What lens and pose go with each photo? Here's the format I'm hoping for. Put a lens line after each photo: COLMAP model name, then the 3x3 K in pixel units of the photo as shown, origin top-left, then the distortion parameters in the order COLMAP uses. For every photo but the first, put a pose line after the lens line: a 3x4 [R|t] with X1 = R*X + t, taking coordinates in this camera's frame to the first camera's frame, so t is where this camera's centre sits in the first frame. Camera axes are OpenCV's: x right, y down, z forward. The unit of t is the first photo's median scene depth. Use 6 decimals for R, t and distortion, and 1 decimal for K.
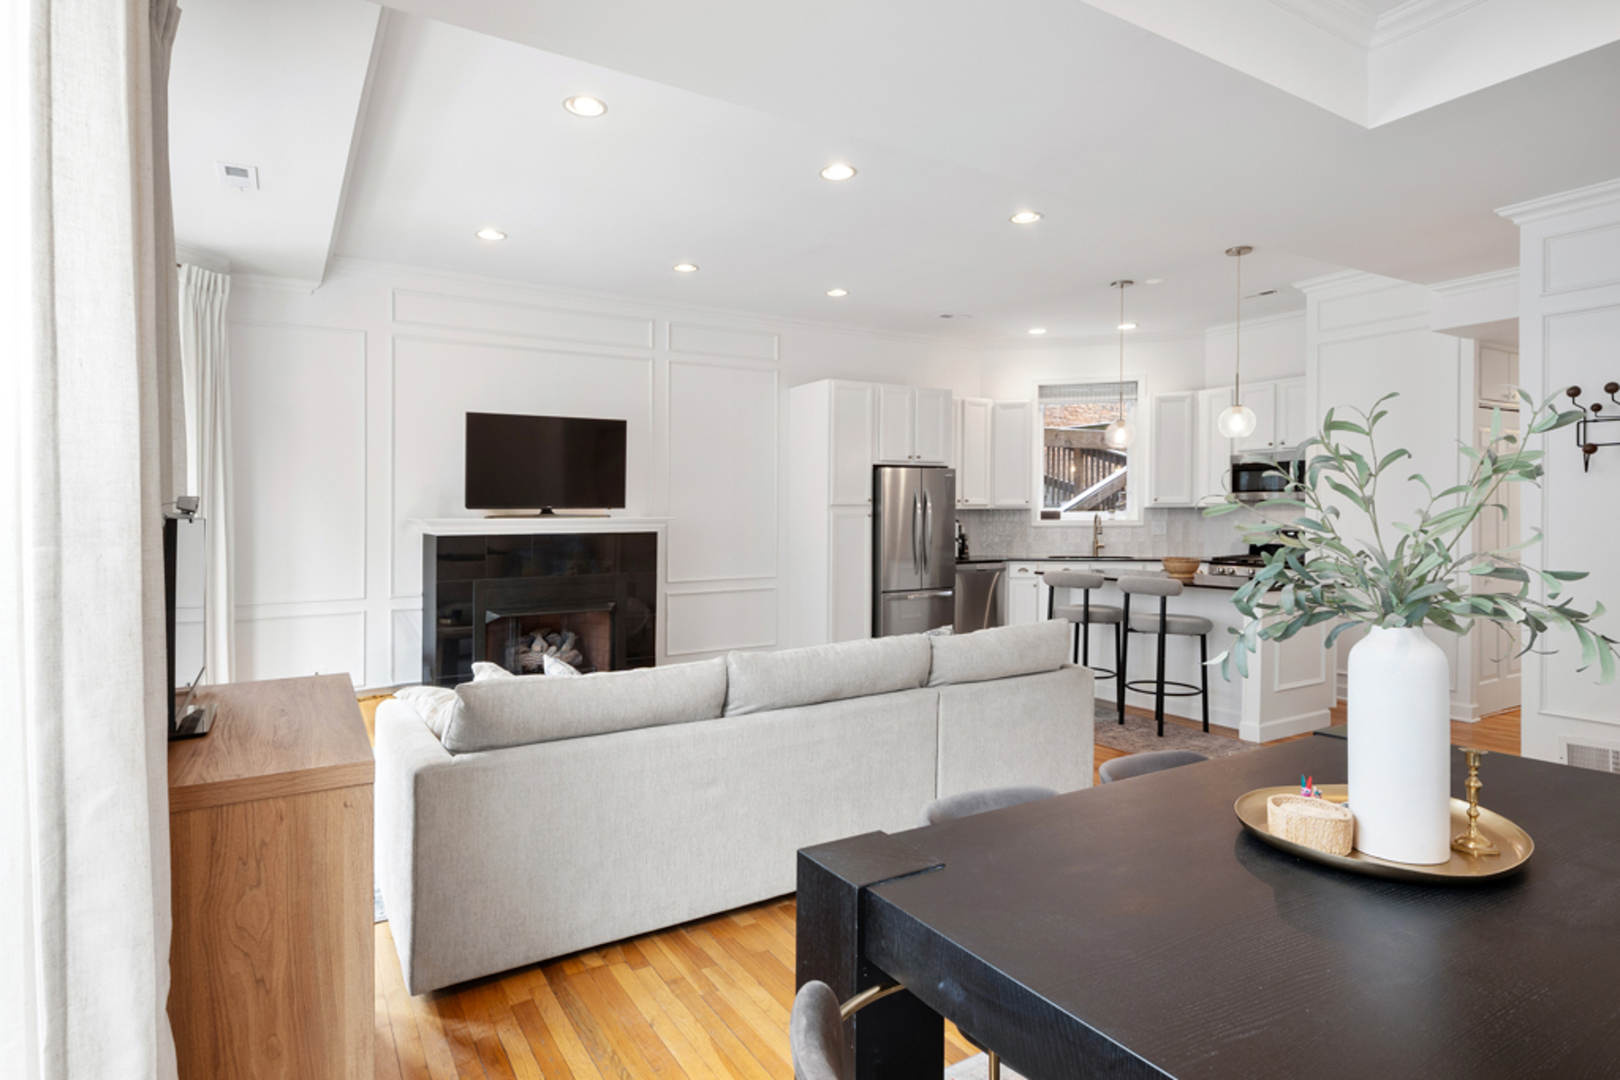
lens RADIAL K [[860.8, 0, 782.2], [0, 860.8, 535.4], [0, 0, 1]] dist [0.015706, -0.012726]
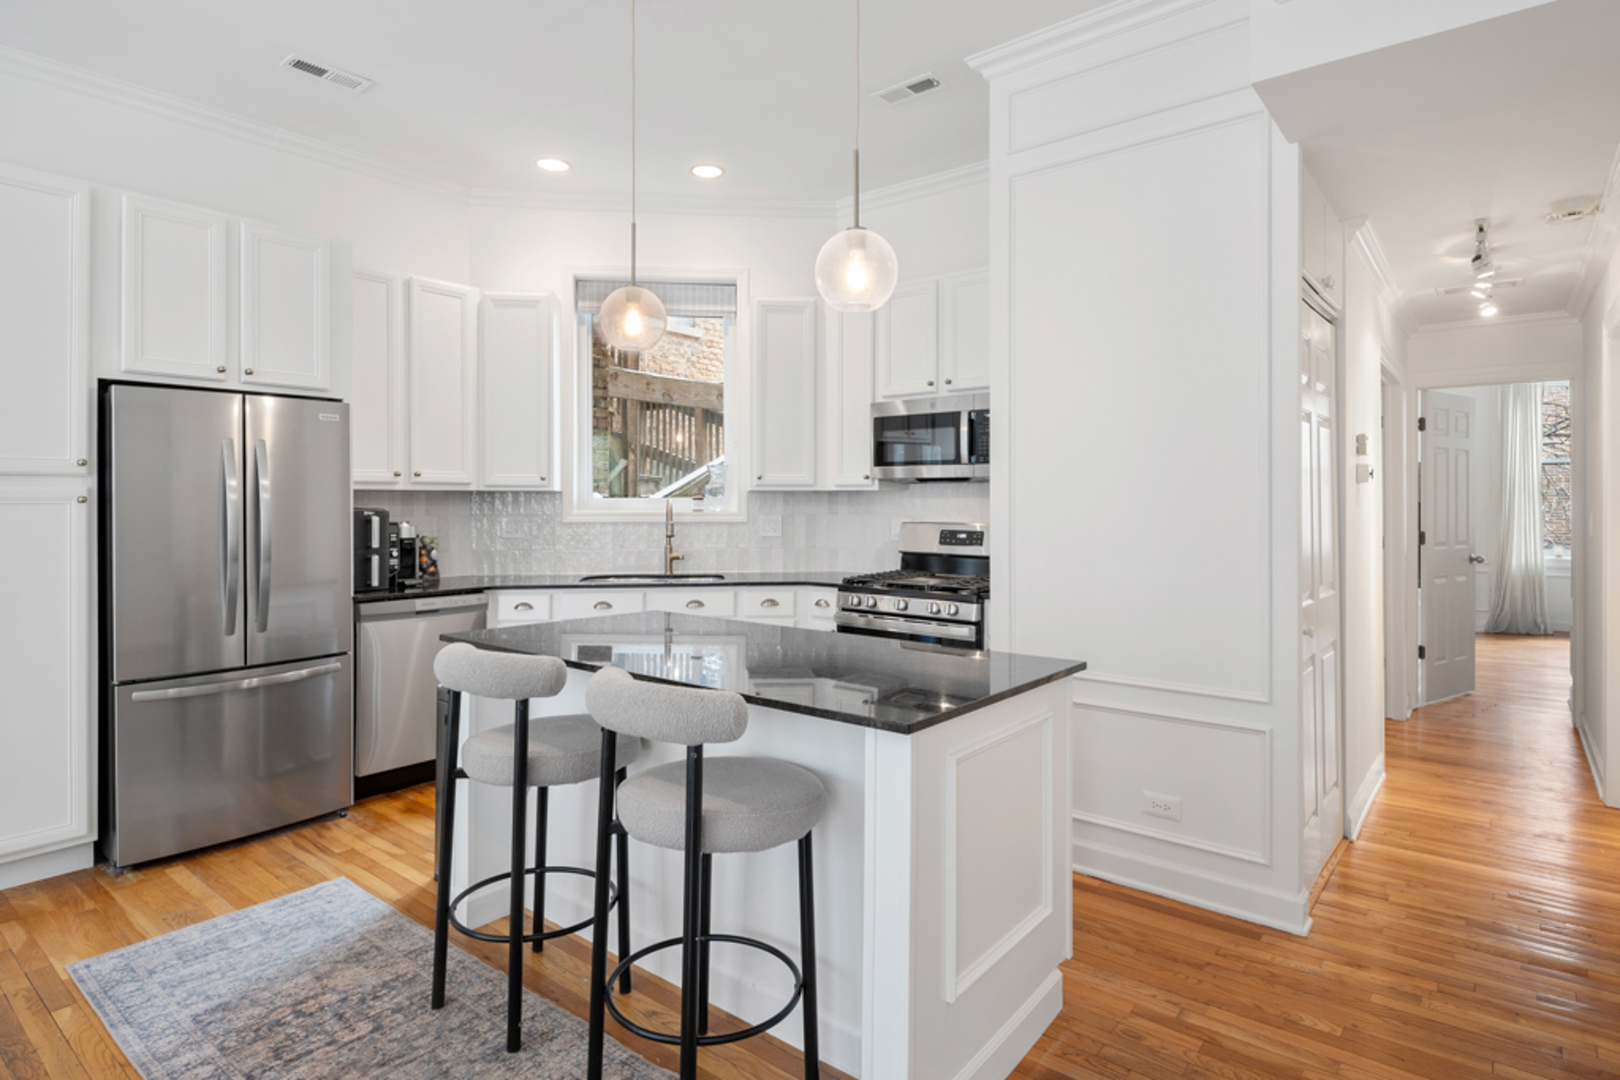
lens RADIAL K [[860.8, 0, 796.2], [0, 860.8, 502.4], [0, 0, 1]] dist [0.015706, -0.012726]
pose [[0.936869, 0.005737, 0.349633, 0.265859], [0.004581, 0.999578, -0.028678, -0.008015], [-0.349650, 0.028470, 0.936448, 0.469943]]
